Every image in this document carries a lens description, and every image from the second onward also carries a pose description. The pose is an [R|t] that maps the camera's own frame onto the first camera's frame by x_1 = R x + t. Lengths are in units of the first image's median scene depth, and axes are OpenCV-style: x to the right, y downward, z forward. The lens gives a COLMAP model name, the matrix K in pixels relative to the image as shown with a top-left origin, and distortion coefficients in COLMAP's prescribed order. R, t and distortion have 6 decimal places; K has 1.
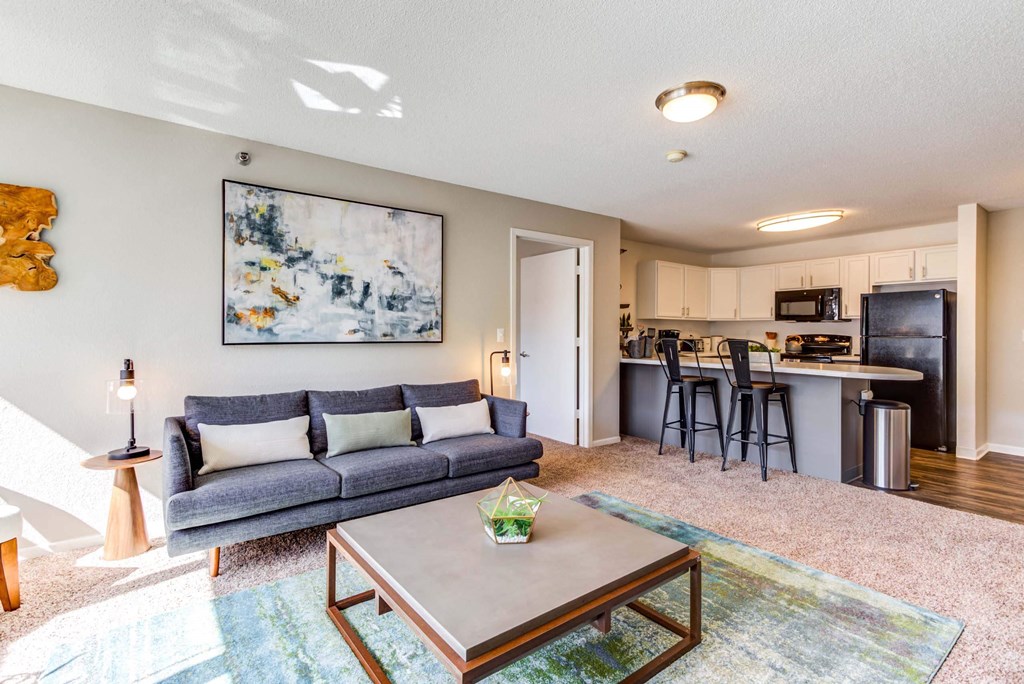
lens RADIAL K [[491.7, 0, 511.0], [0, 491.7, 332.8], [0, 0, 1]] dist [0.000715, -0.000062]
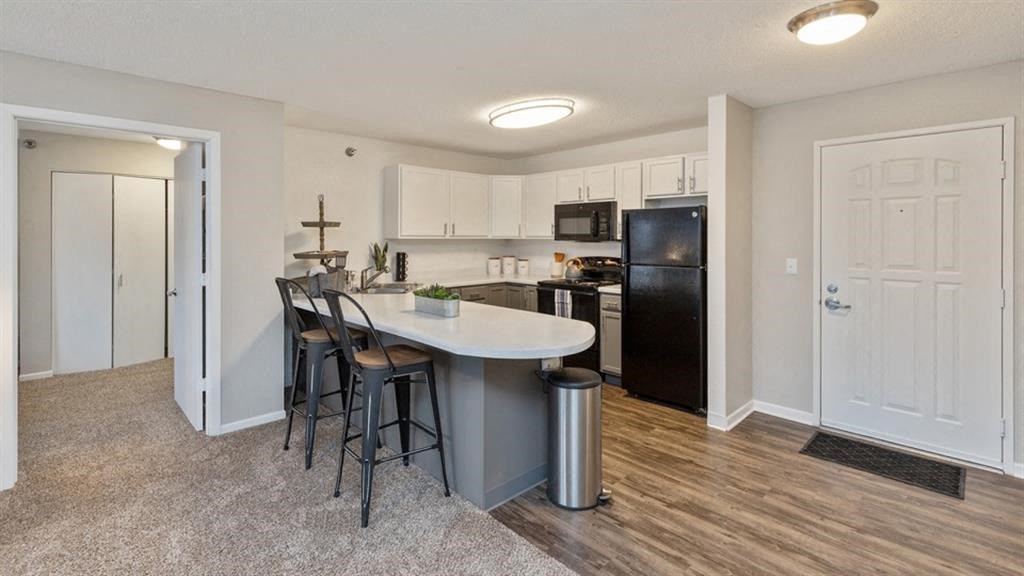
lens RADIAL K [[468.8, 0, 529.5], [0, 468.8, 239.1], [0, 0, 1]] dist [0.001683, 0.000041]
pose [[0.990290, -0.003876, 0.138963, 0.837806], [0.003151, 0.999980, 0.005437, -0.067123], [-0.138981, -0.004947, 0.990283, 0.498458]]
